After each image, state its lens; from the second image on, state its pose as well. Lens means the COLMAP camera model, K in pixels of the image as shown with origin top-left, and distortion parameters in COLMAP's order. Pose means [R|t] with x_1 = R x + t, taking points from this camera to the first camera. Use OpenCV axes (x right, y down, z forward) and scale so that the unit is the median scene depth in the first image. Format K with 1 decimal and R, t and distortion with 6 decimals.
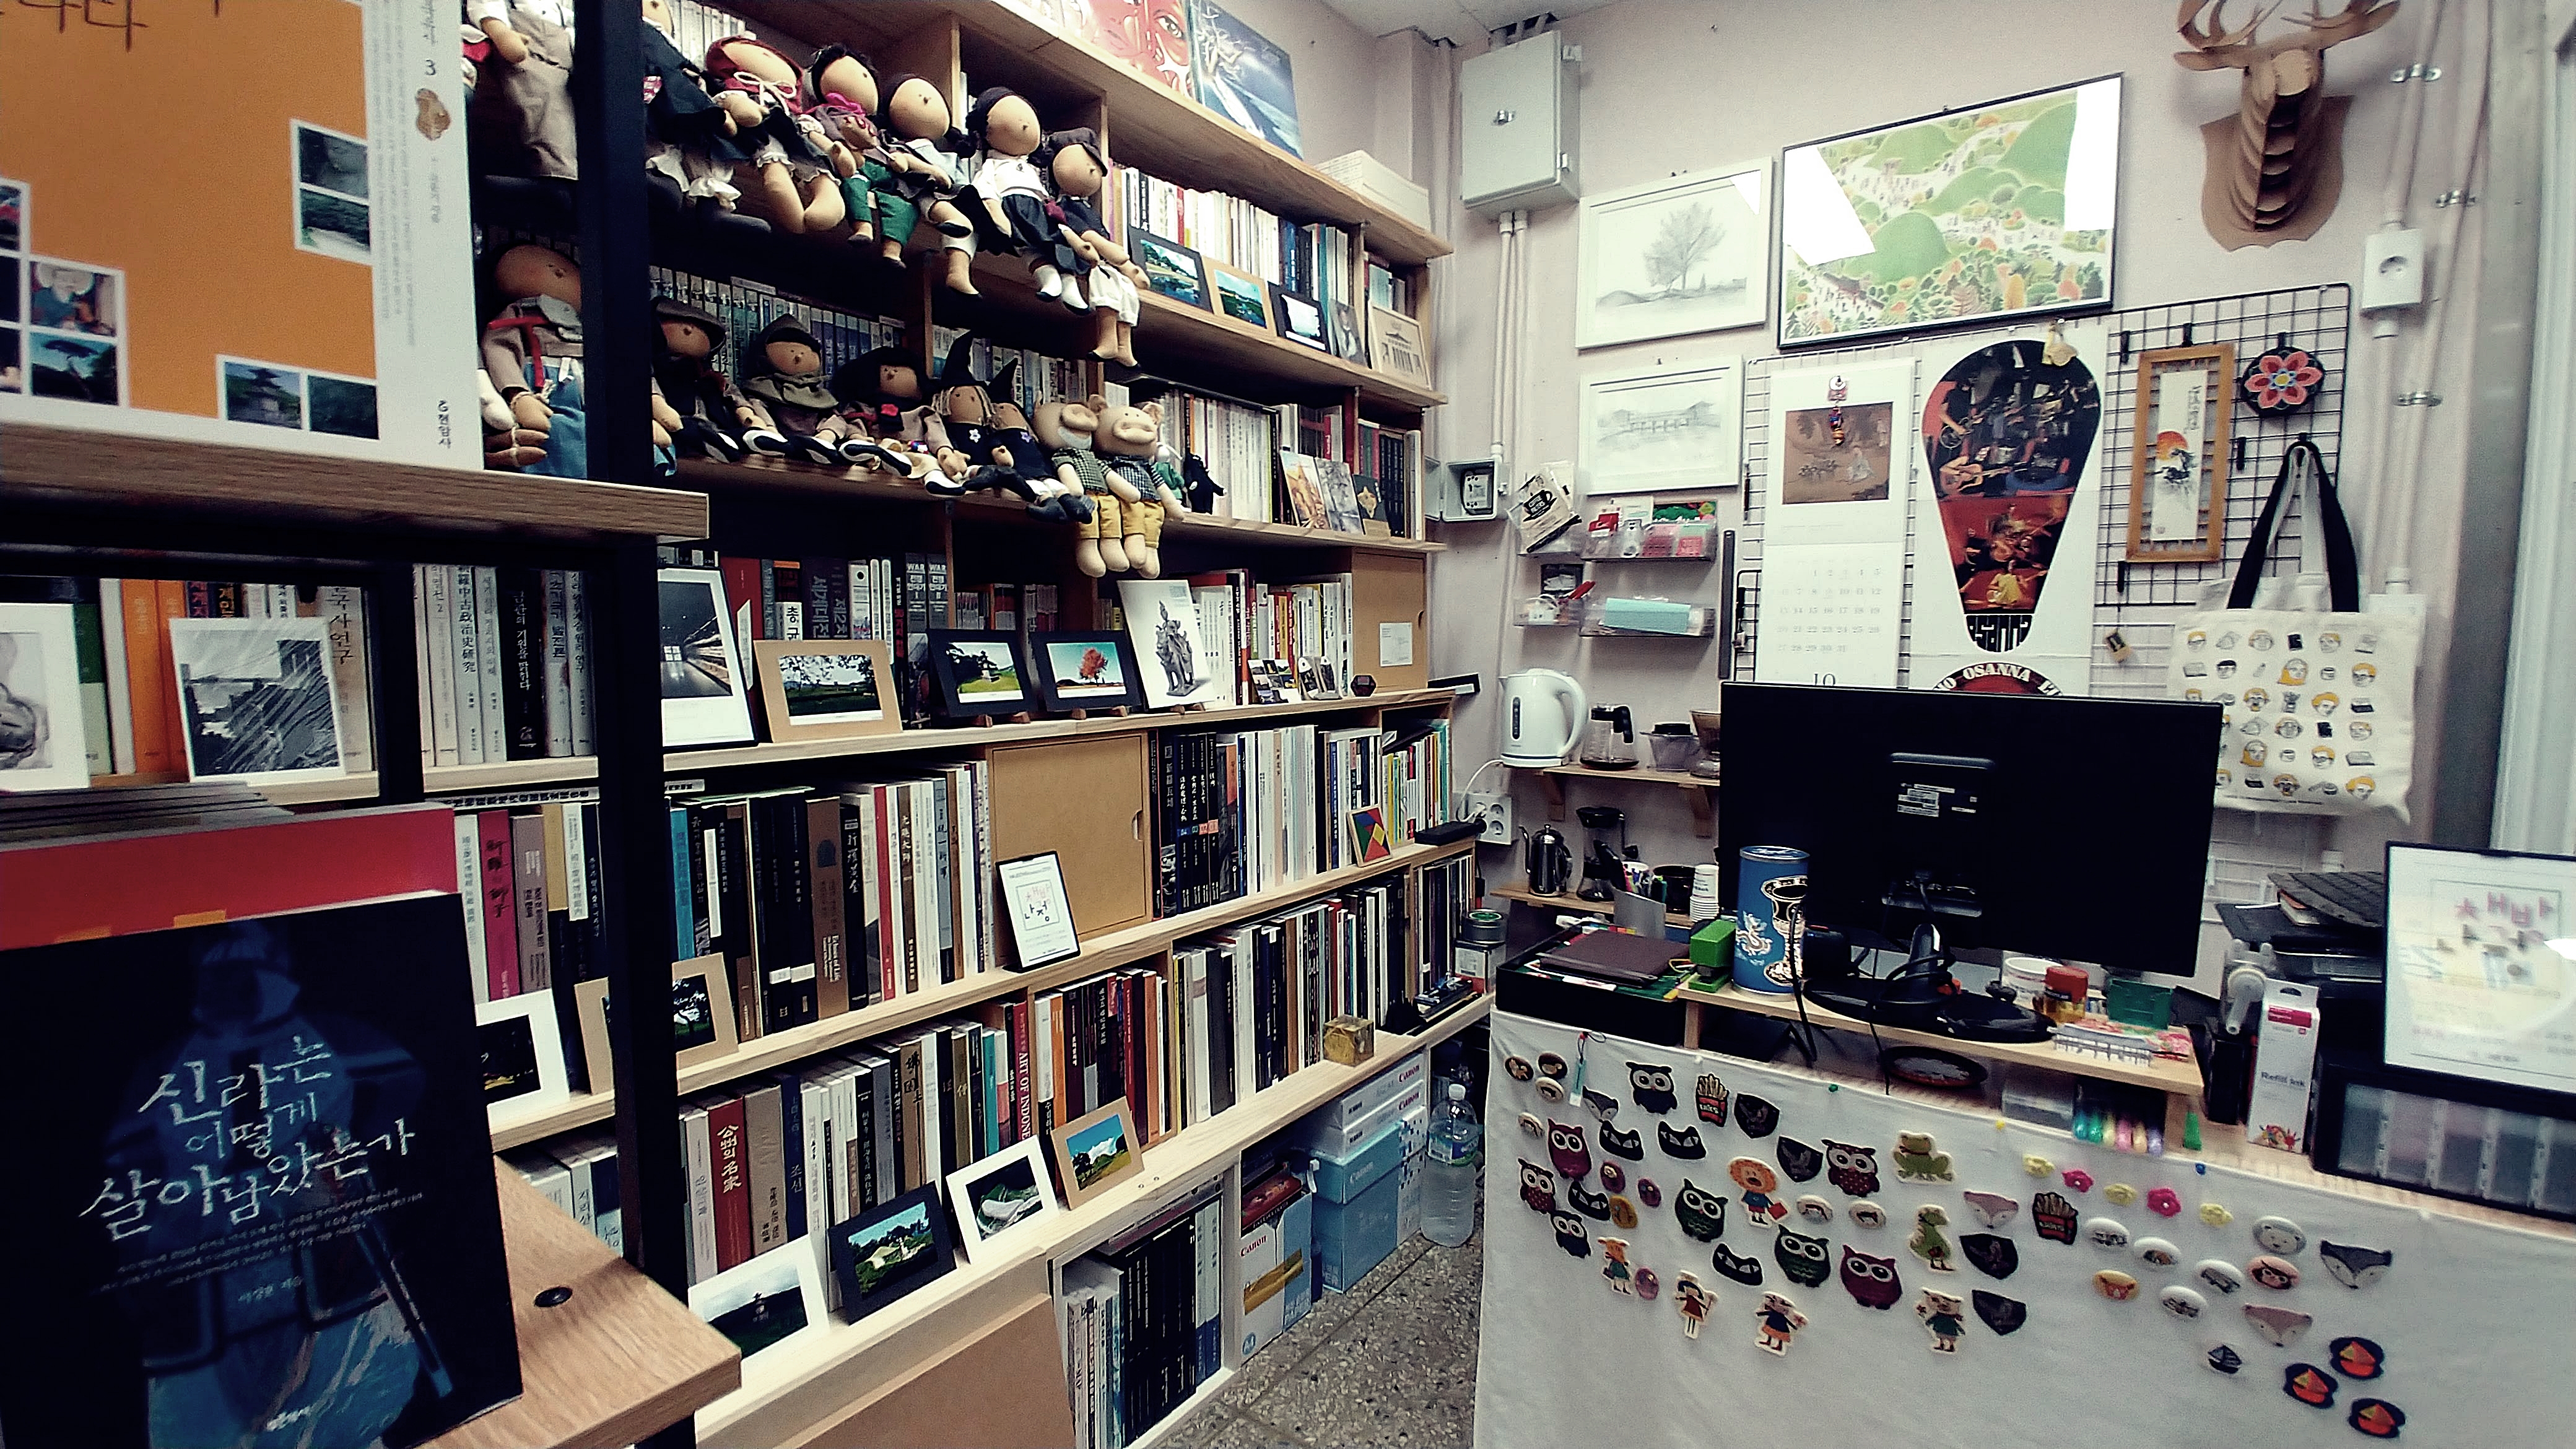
lens RADIAL K [[1134.3, 0, 1288.0], [0, 1134.3, 724.5], [0, 0, 1]] dist [-0.017149, 0.000309]
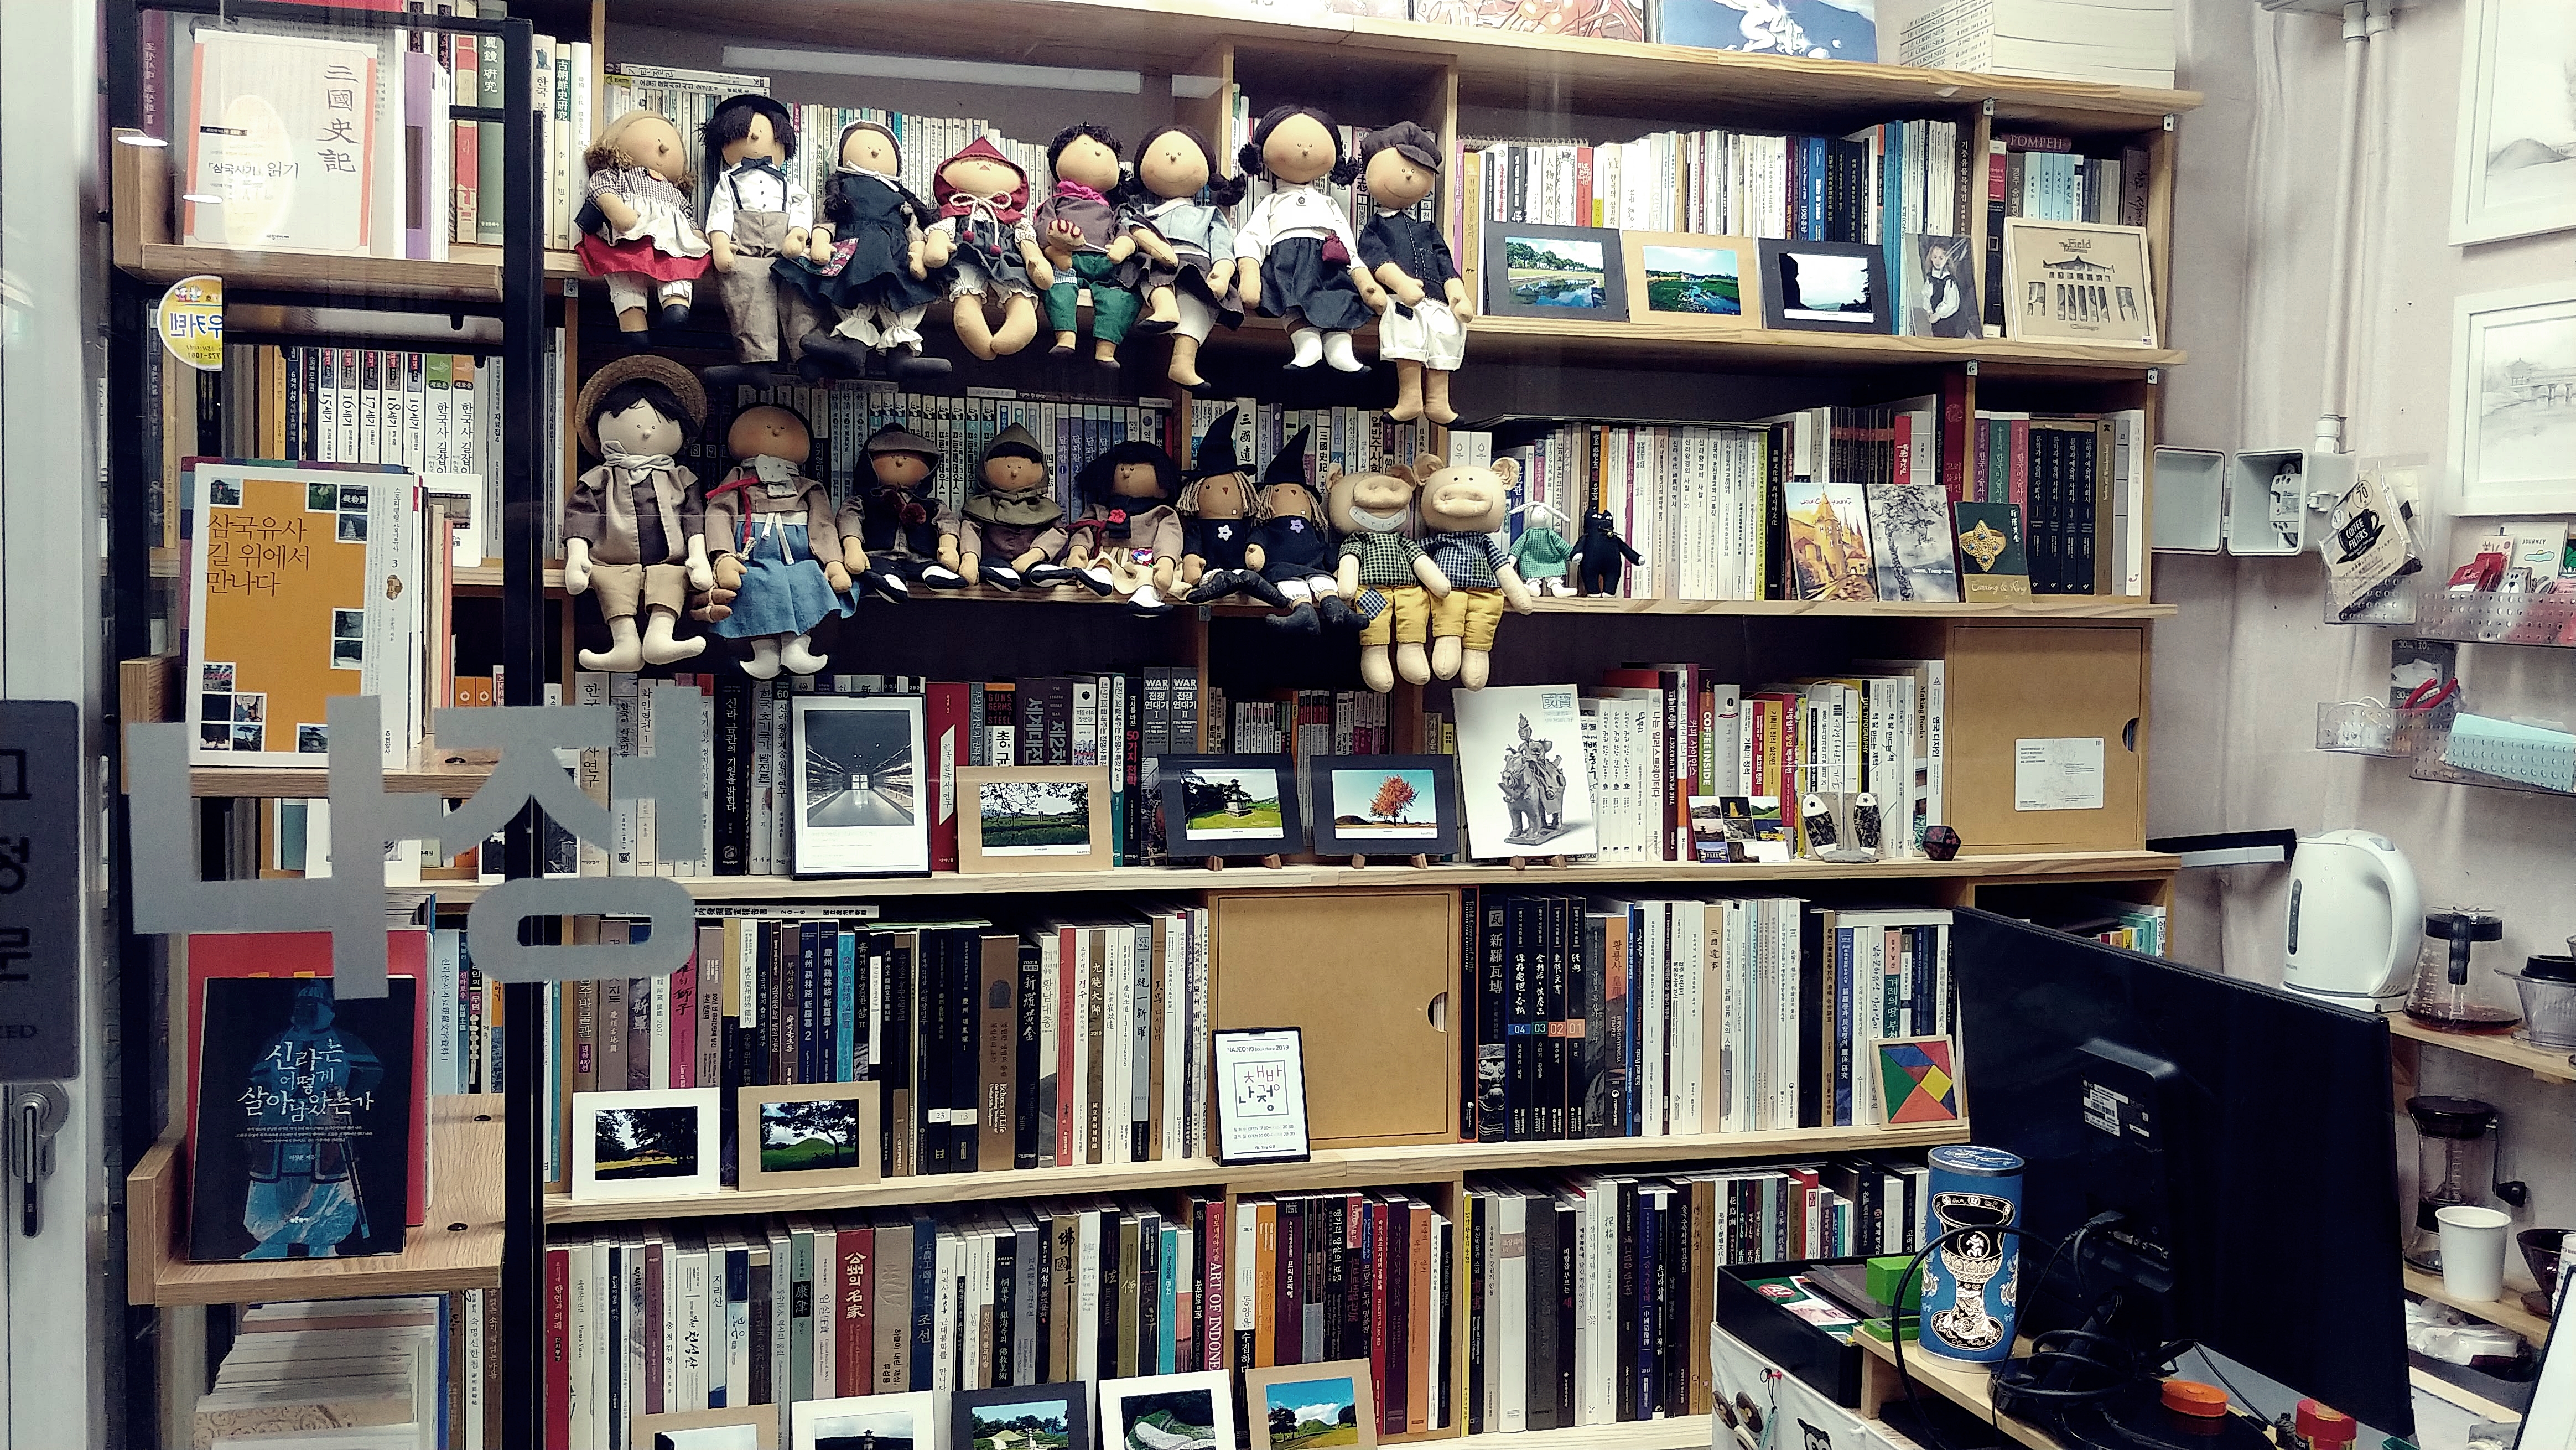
lens RADIAL K [[2272.5, 0, 1288.0], [0, 2272.5, 725.0], [0, 0, 1]] dist [0.249964, -0.612871]
pose [[0.800507, 0.049183, -0.597302, 0.753317], [-0.065763, 0.997817, -0.005974, -0.094956], [0.595705, 0.044063, 0.801994, -0.332175]]
